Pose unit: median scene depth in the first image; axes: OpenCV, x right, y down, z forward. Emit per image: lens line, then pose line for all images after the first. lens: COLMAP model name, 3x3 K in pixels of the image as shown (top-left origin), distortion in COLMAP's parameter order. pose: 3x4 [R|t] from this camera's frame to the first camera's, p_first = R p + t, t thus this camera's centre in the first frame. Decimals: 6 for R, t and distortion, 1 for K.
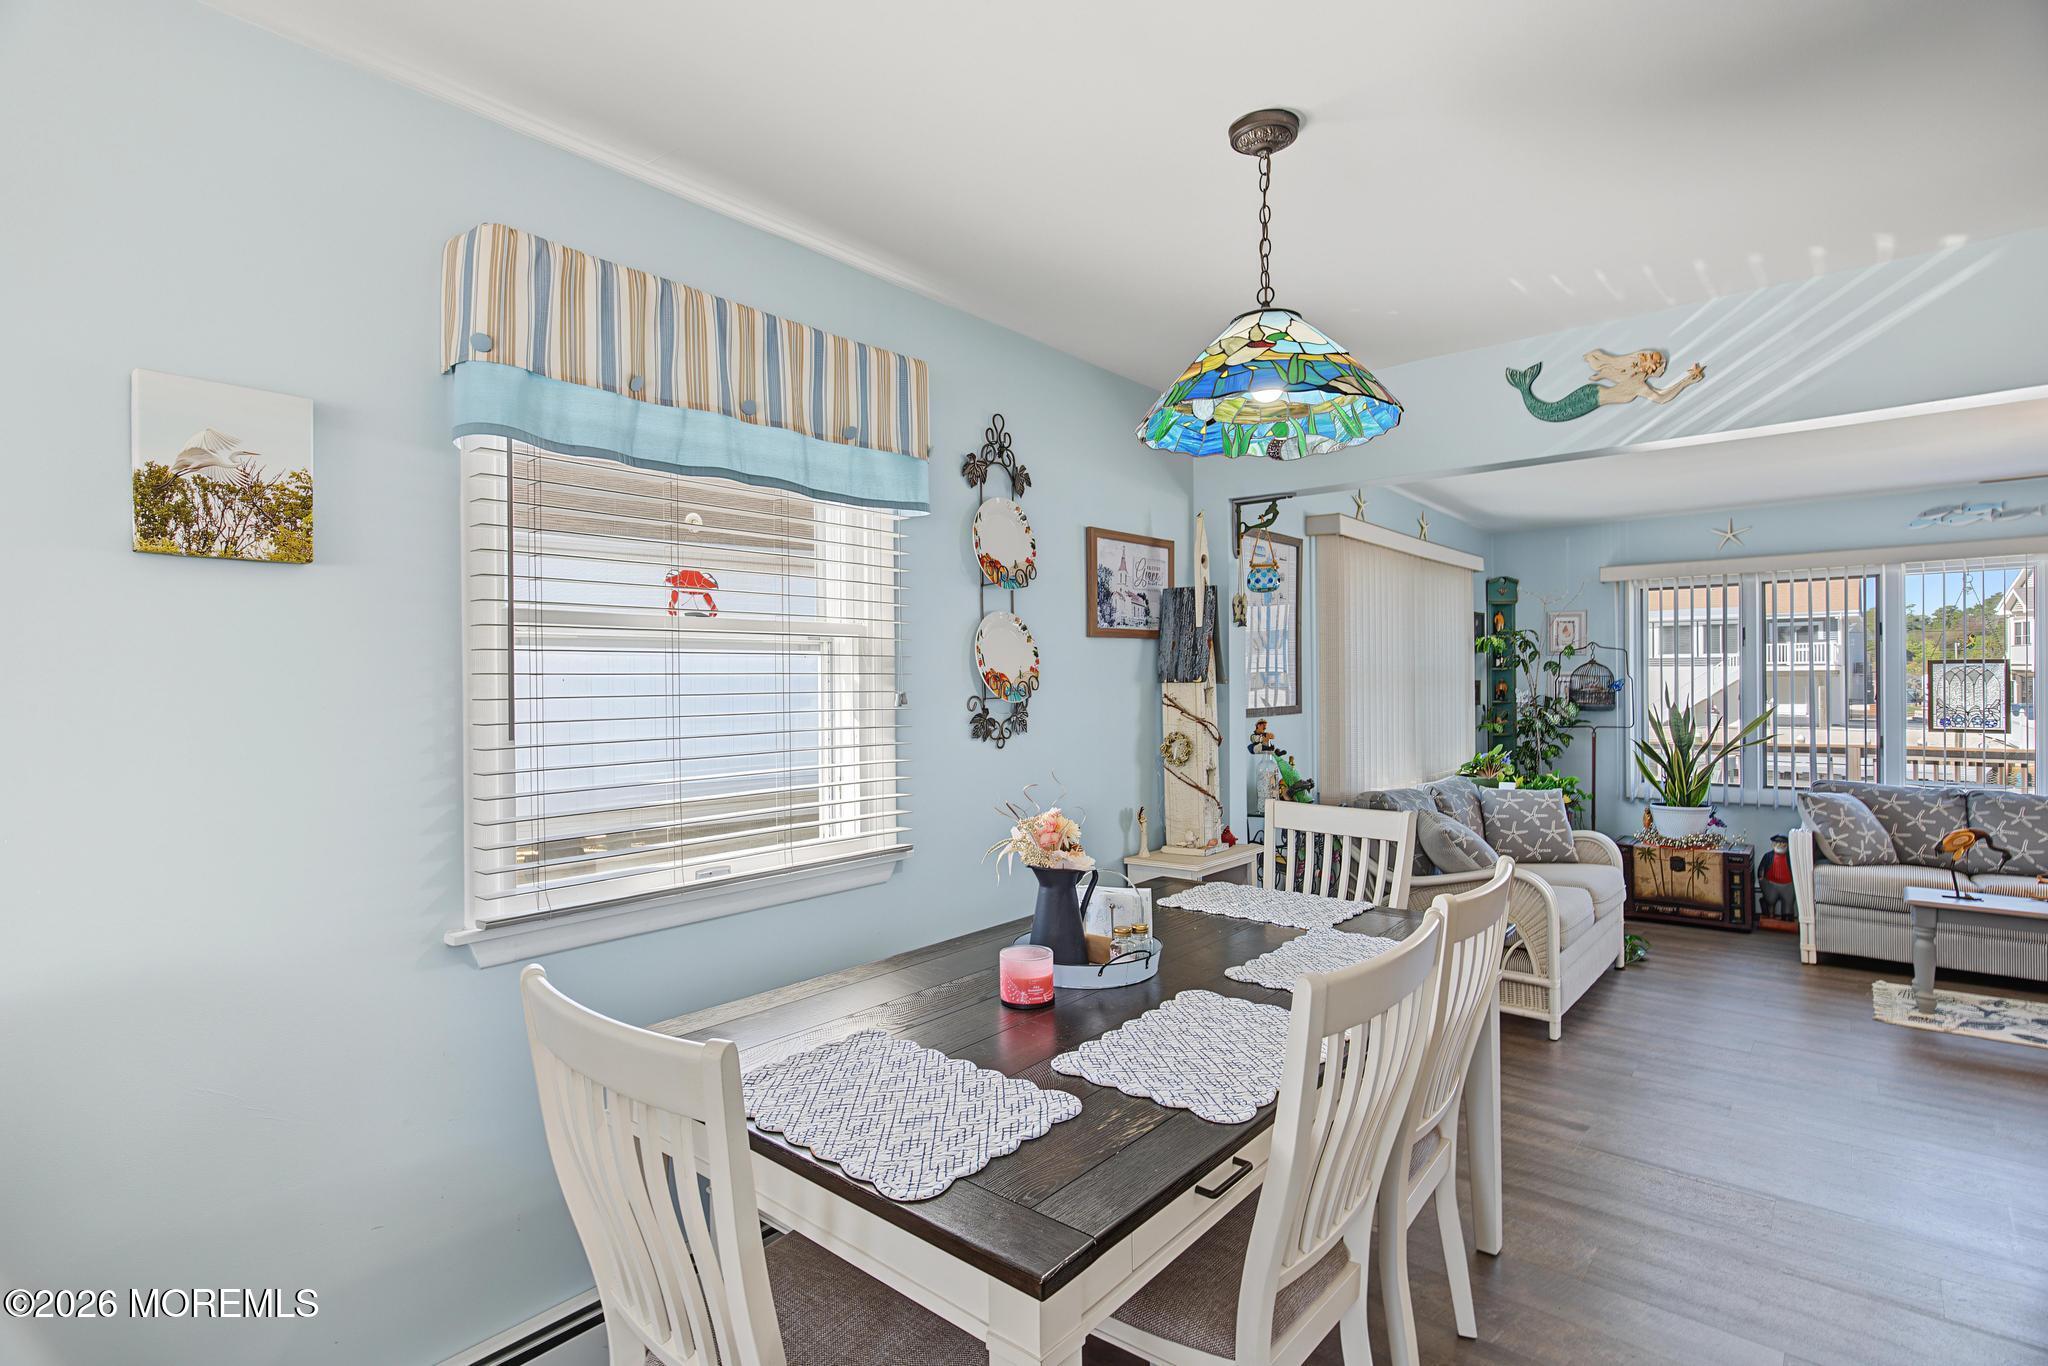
lens RADIAL K [[977.1, 0, 1030.2], [0, 977.1, 688.8], [0, 0, 1]] dist [-0.004809, 0.000472]
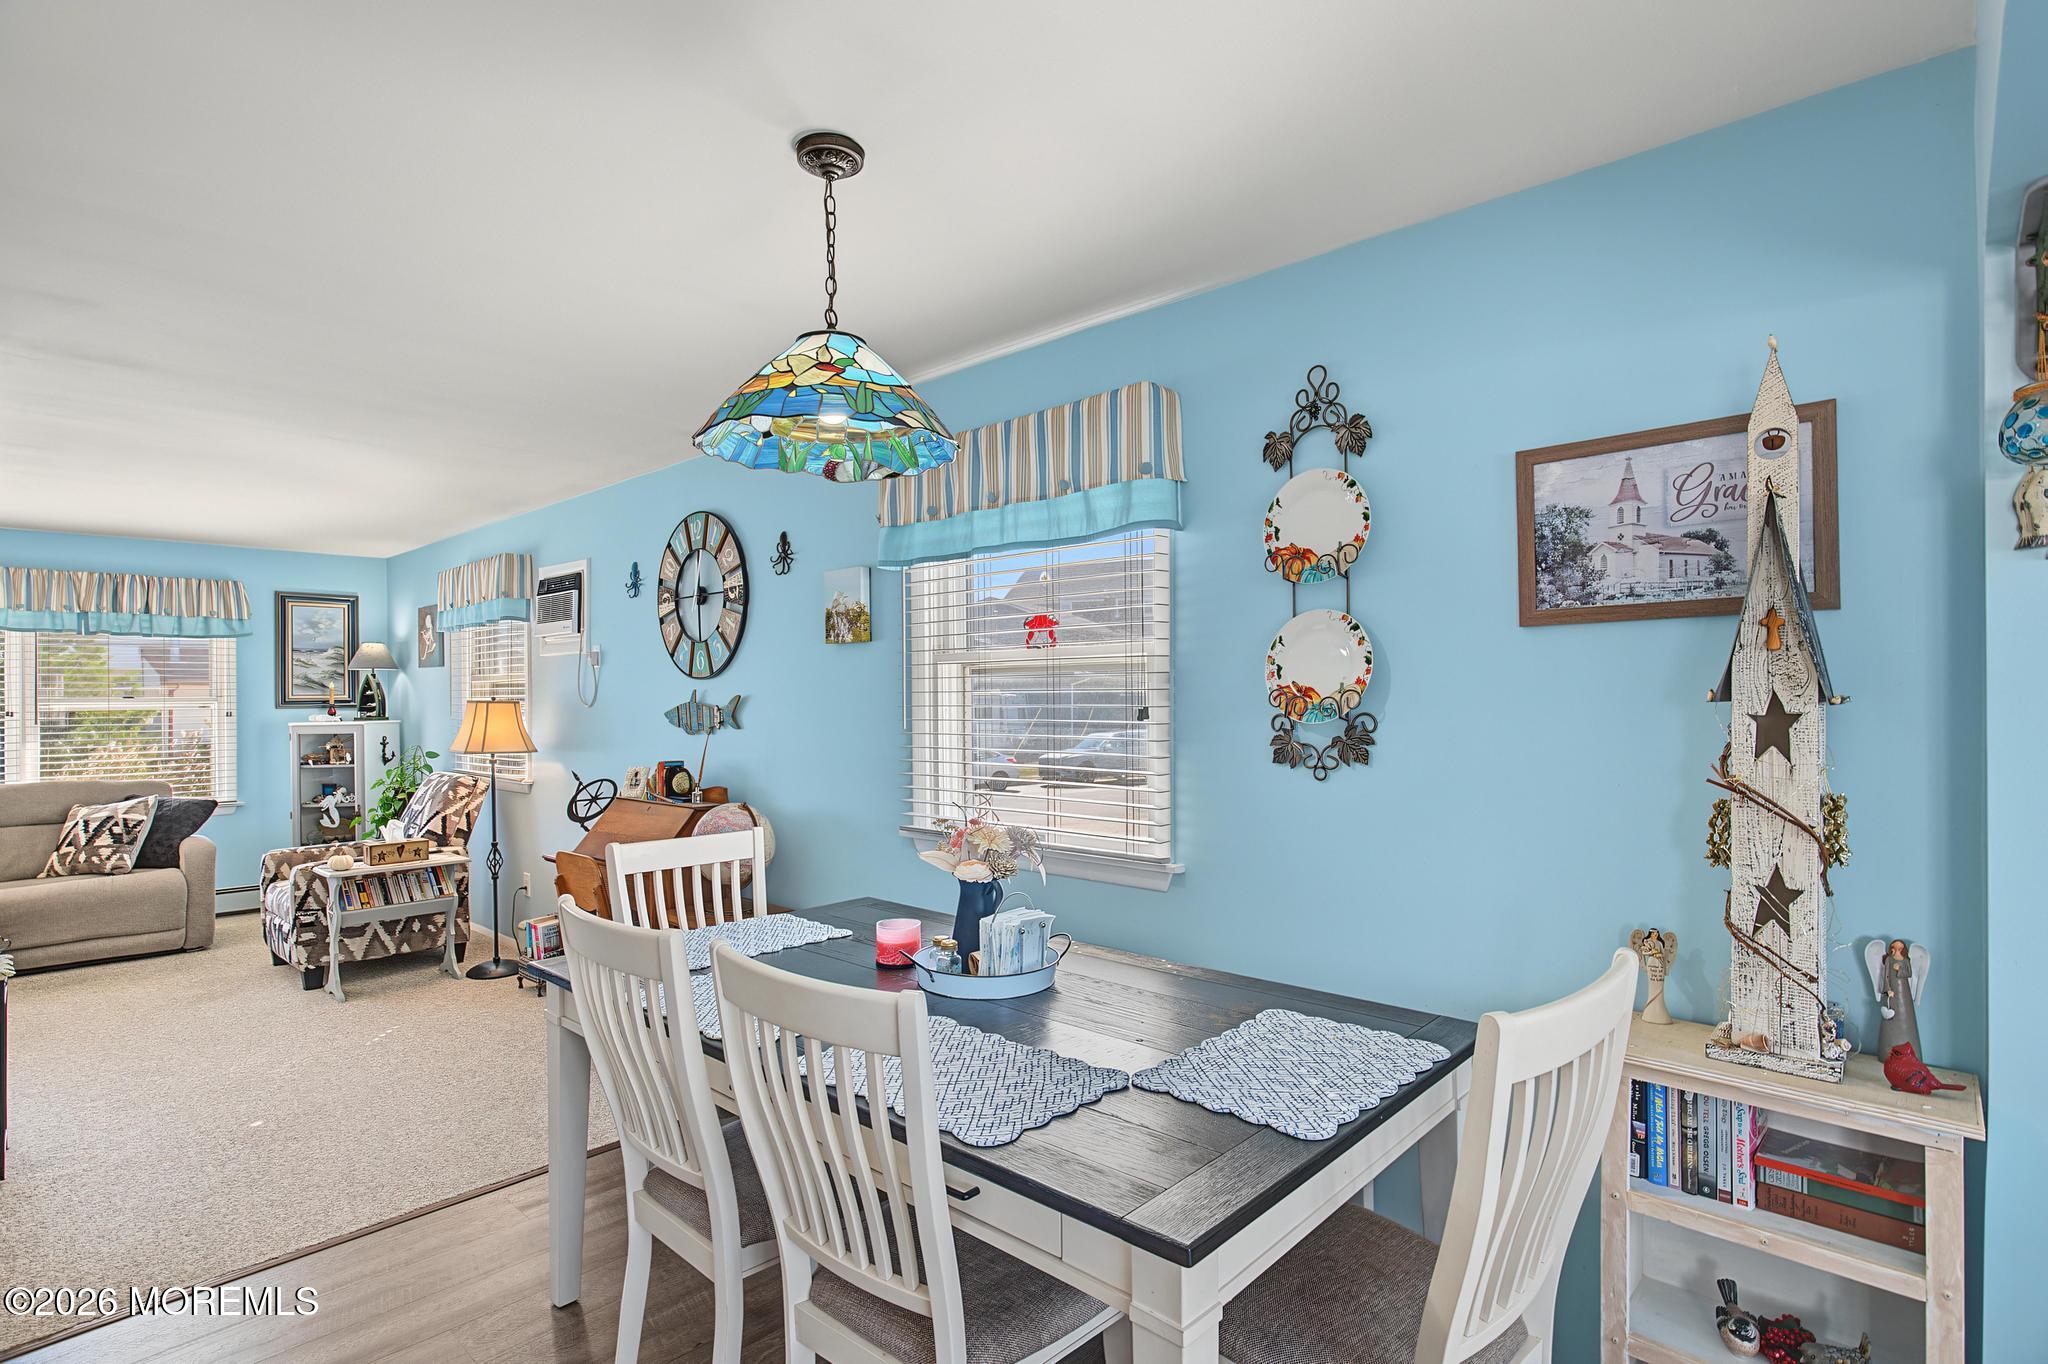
lens RADIAL K [[977.1, 0, 1028.5], [0, 977.1, 693.9], [0, 0, 1]] dist [-0.004809, 0.000472]
pose [[-0.022739, 0.004227, -0.999733, 0.698269], [-0.002932, 0.999986, 0.004295, -0.011779], [0.999737, 0.003028, -0.022726, 0.698402]]
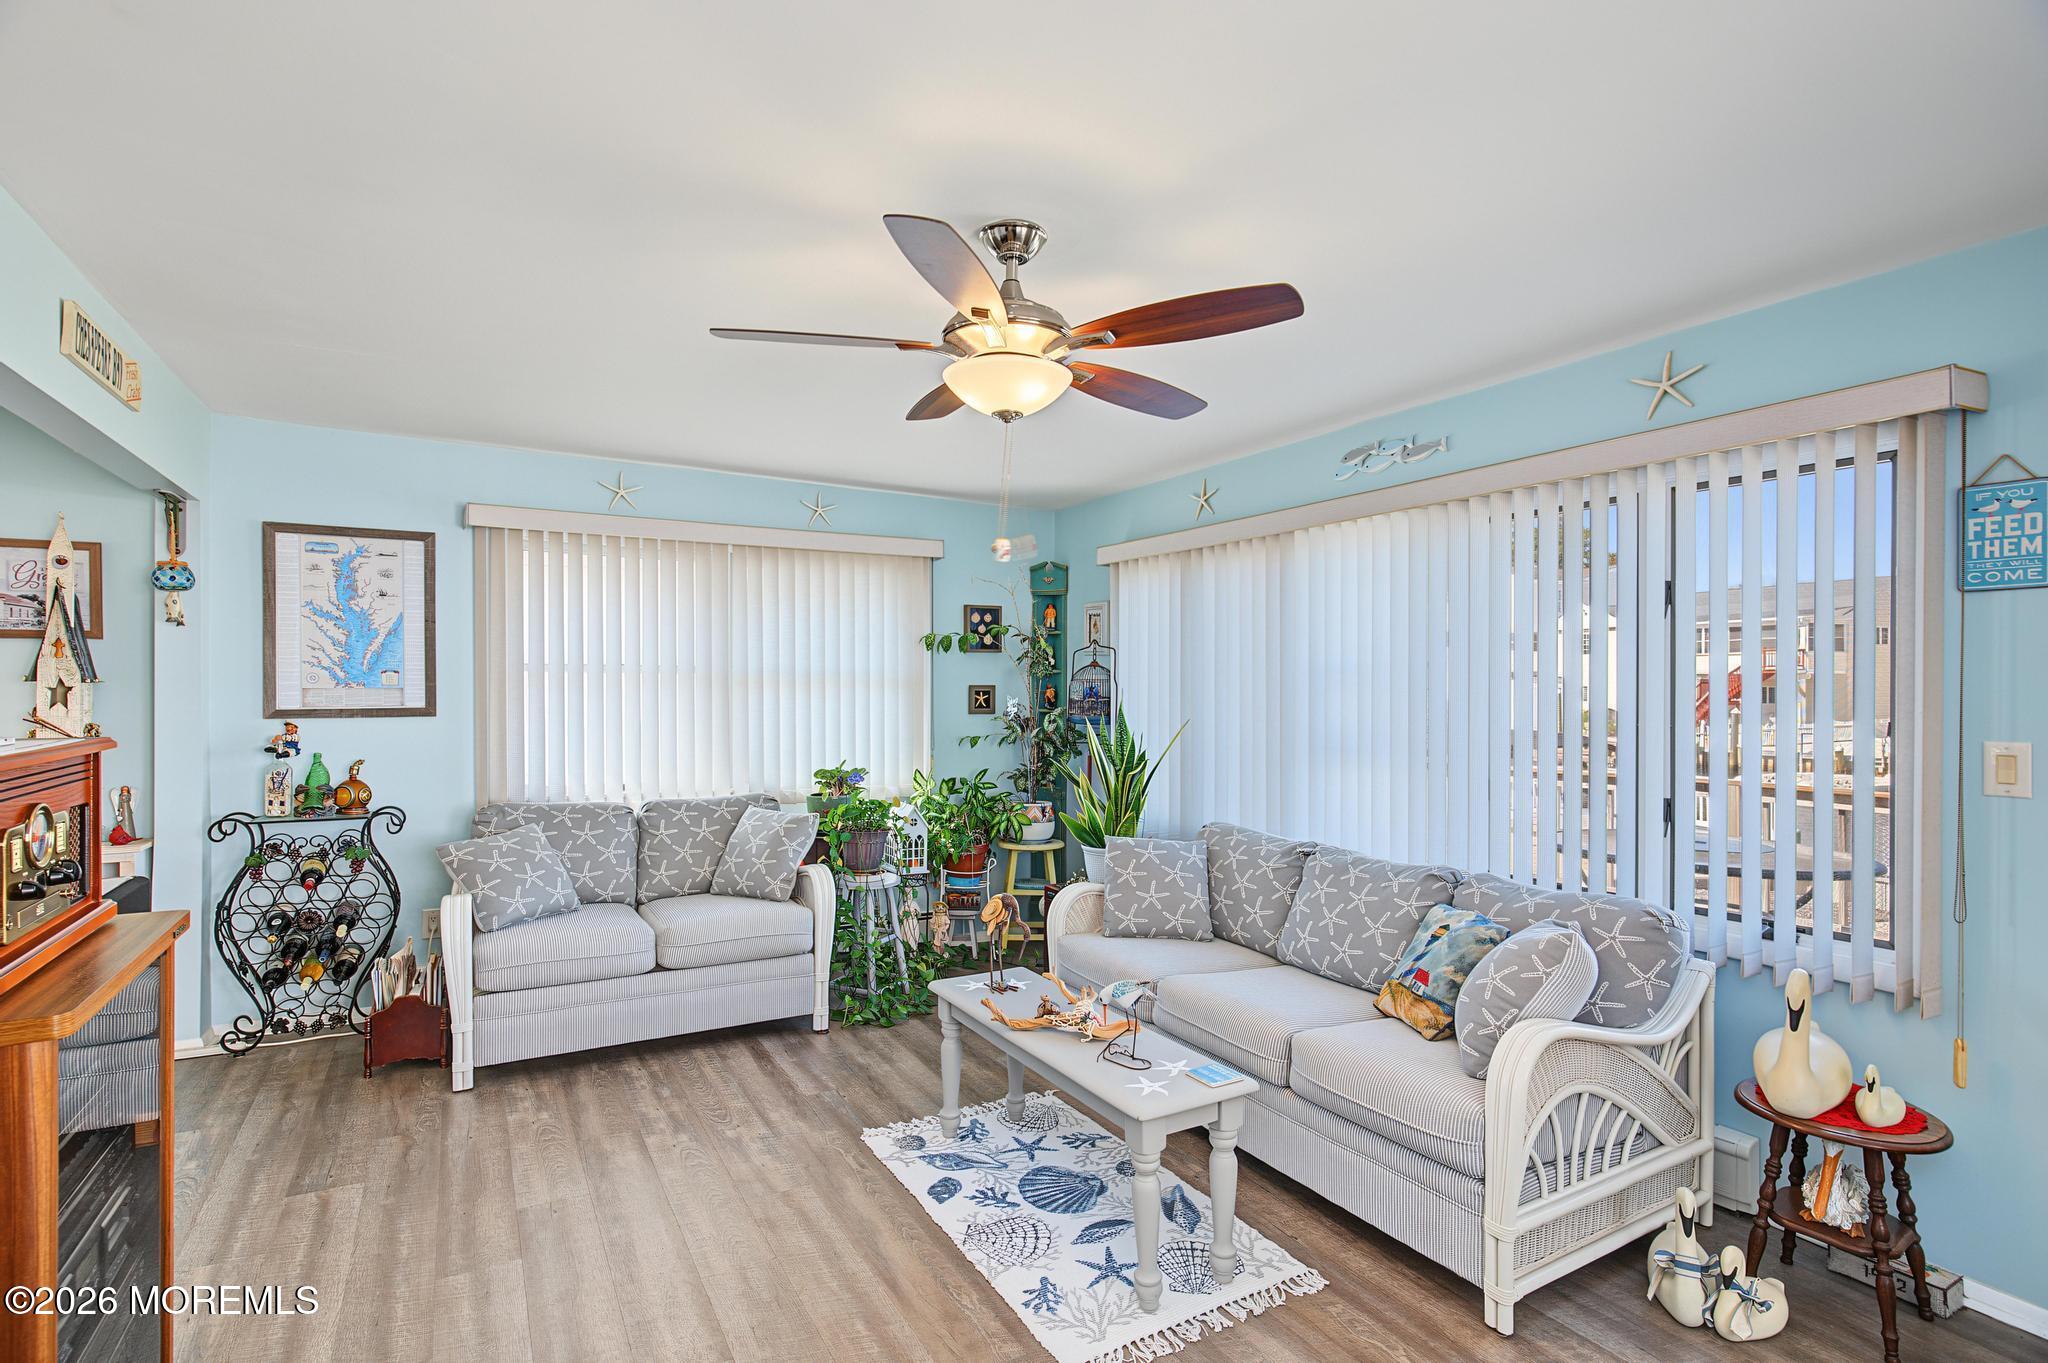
lens RADIAL K [[977.1, 0, 1021.9], [0, 977.1, 692.3], [0, 0, 1]] dist [-0.004809, 0.000472]
pose [[0.948090, 0.007885, -0.317903, 1.547965], [-0.008930, 0.999958, -0.001830, -0.002006], [0.317876, 0.004574, 0.948121, 0.385412]]
